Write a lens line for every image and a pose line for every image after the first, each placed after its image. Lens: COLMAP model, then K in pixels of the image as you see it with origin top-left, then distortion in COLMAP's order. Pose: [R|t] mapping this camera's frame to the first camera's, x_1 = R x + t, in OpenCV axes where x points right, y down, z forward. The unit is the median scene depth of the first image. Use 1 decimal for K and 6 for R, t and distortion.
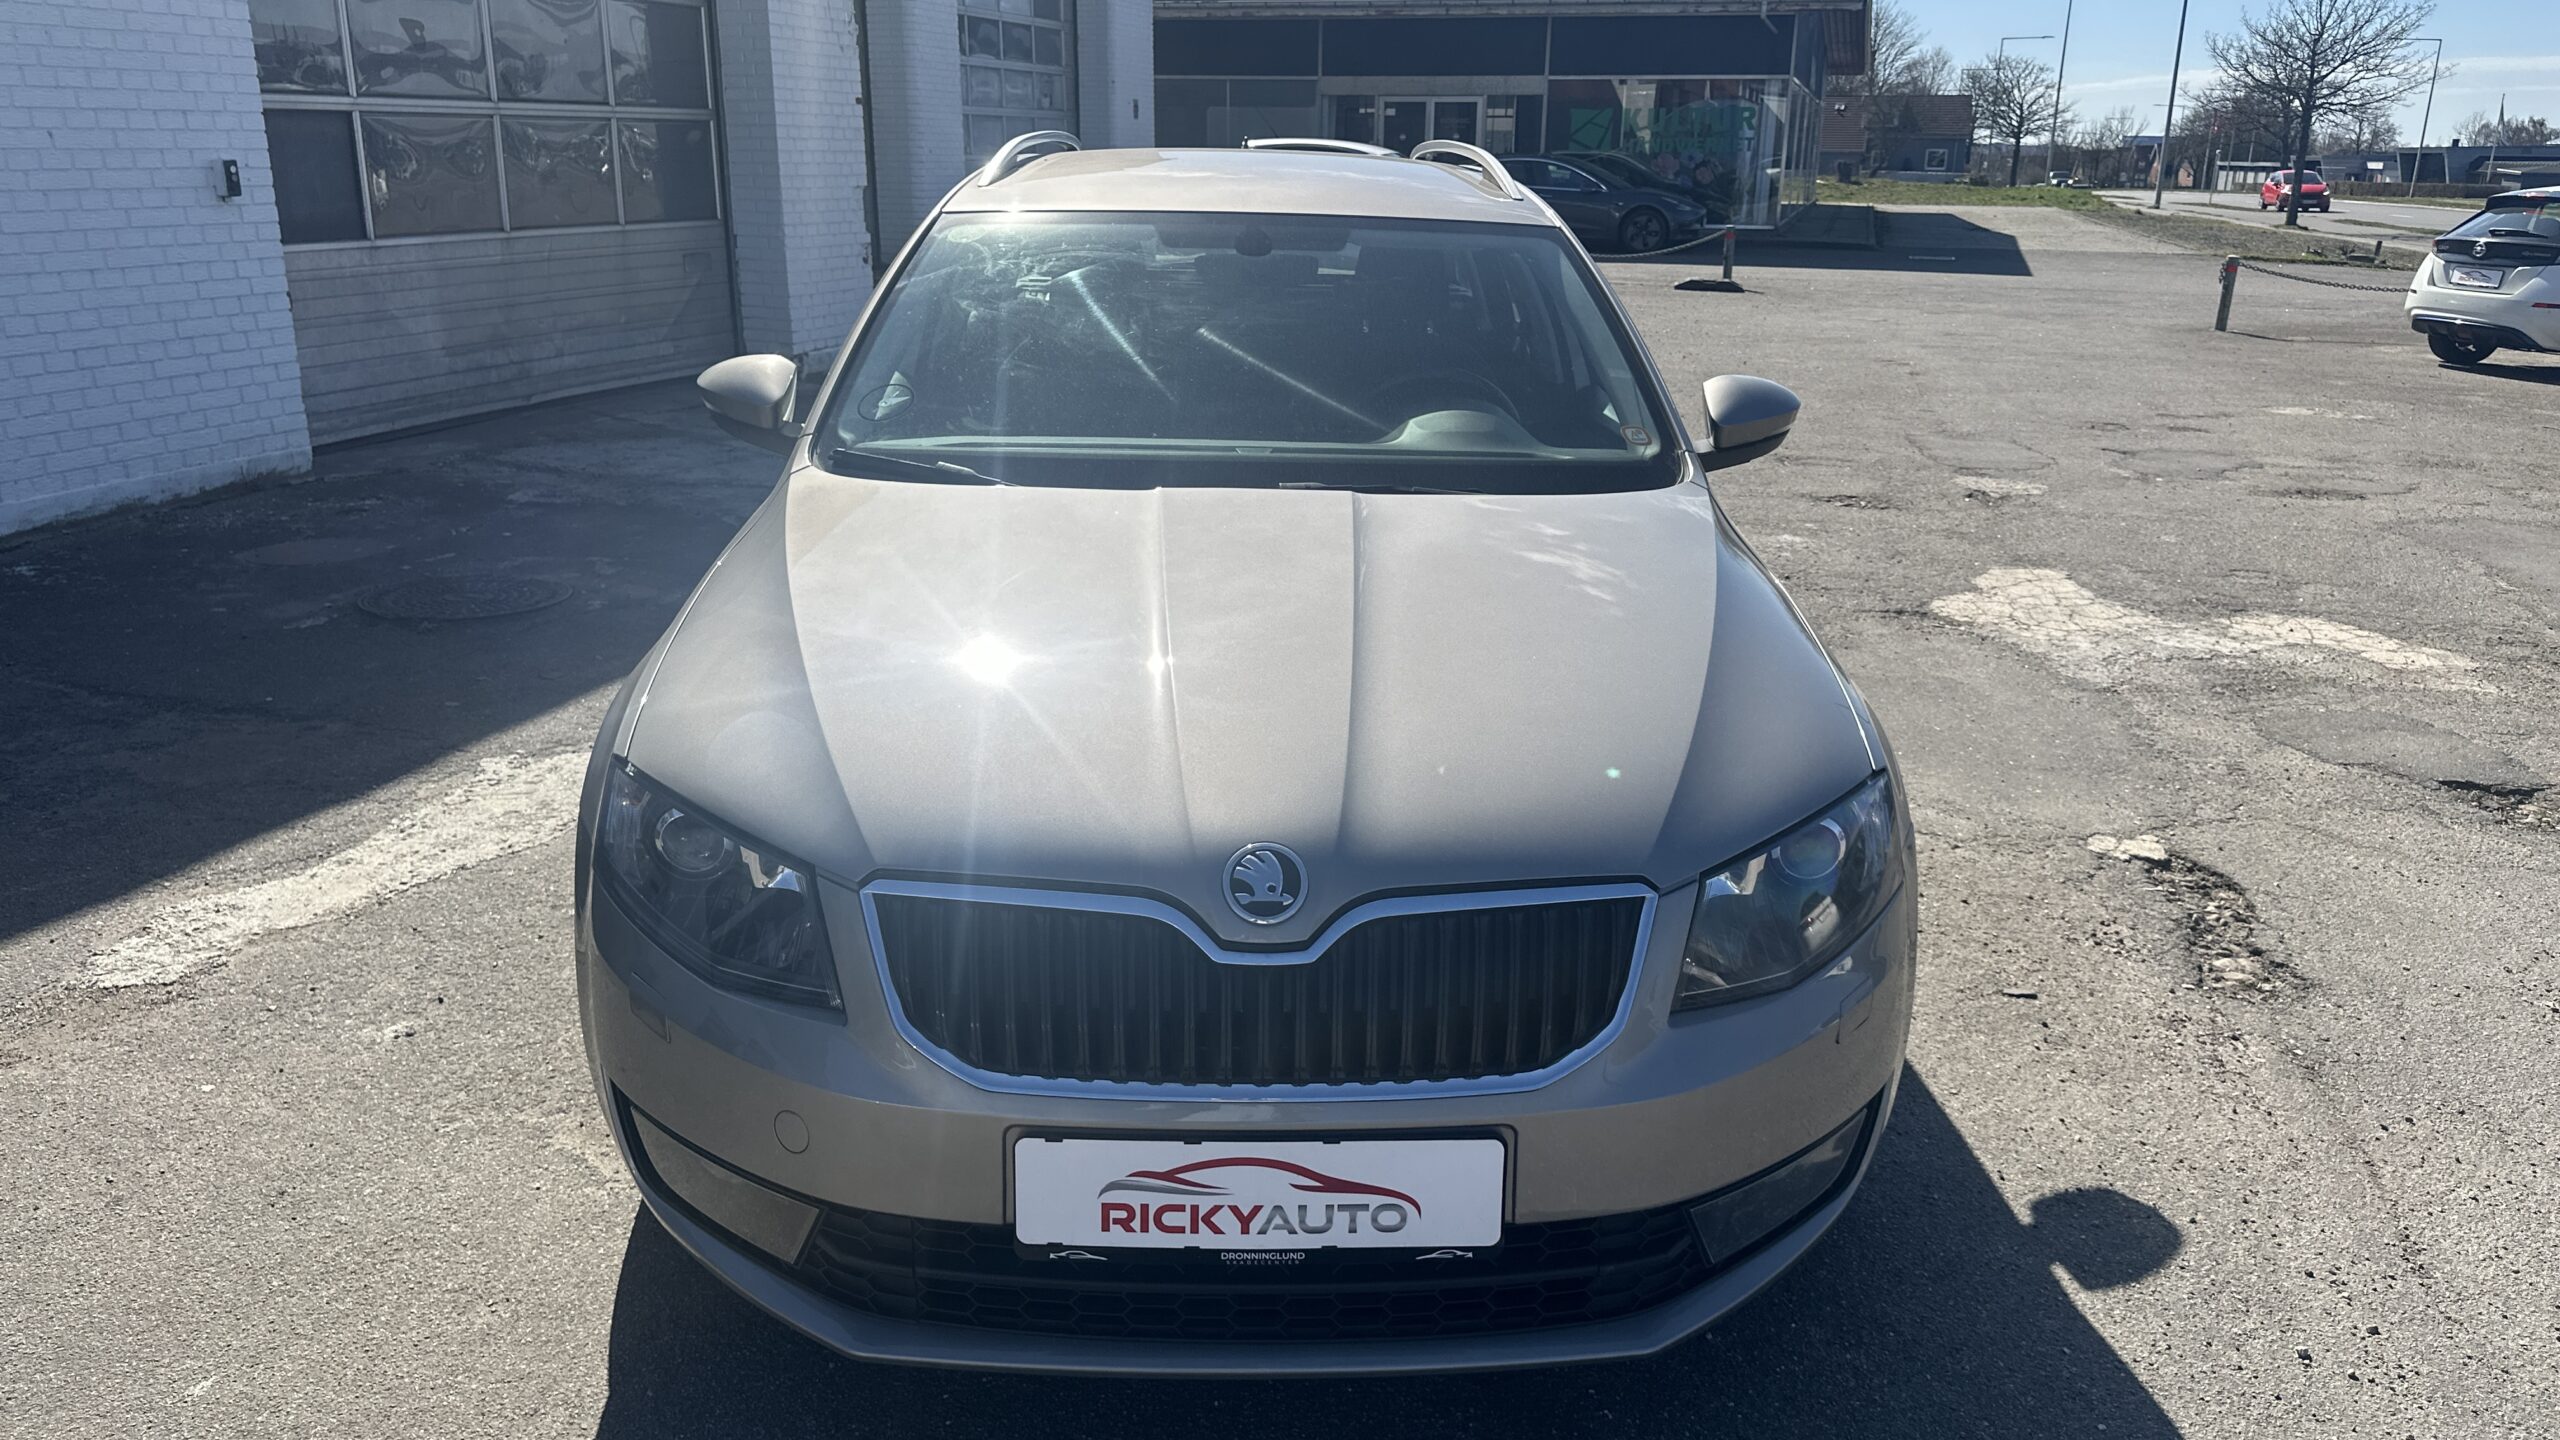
lens RADIAL K [[1836.3, 0, 1268.6], [0, 1836.3, 714.8], [0, 0, 1]] dist [0.113847, -0.121205]
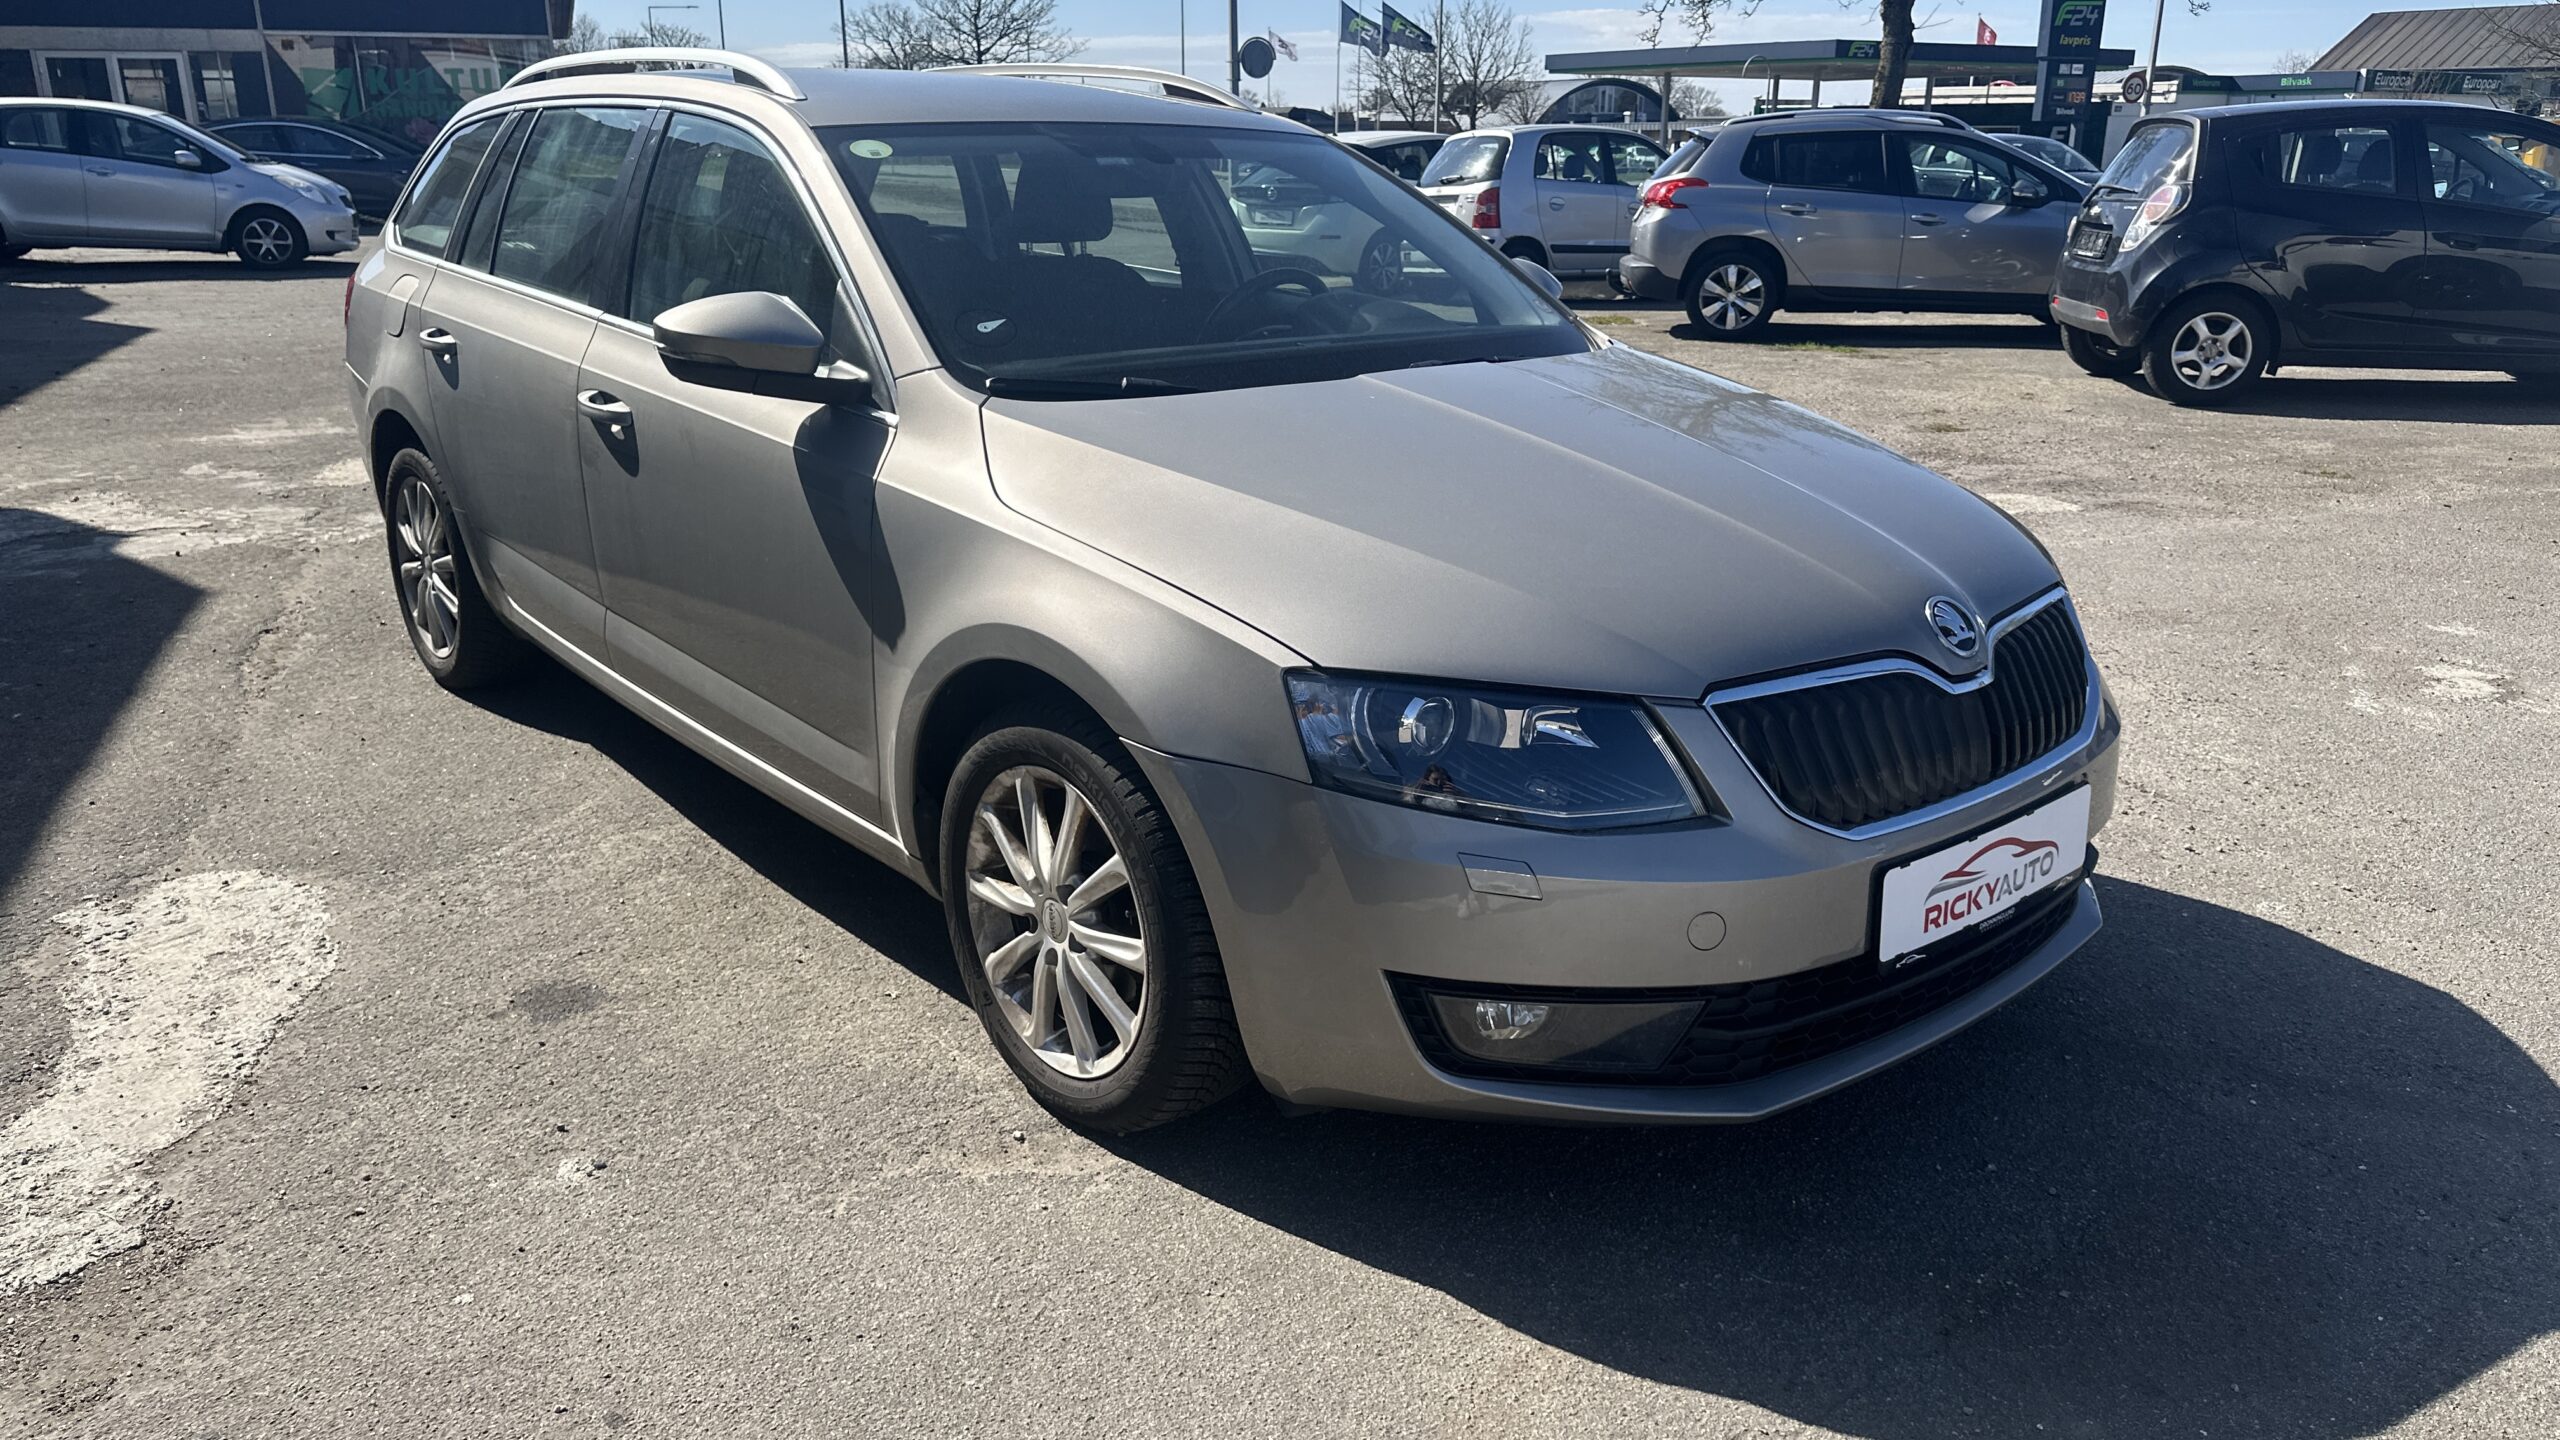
lens RADIAL K [[1836.3, 0, 1268.6], [0, 1836.3, 714.8], [0, 0, 1]] dist [0.113847, -0.121205]
pose [[0.766791, -0.204786, 0.608354, -1.116532], [0.198146, 0.976974, 0.079122, -0.039230], [-0.610549, 0.059873, 0.789712, 0.297242]]
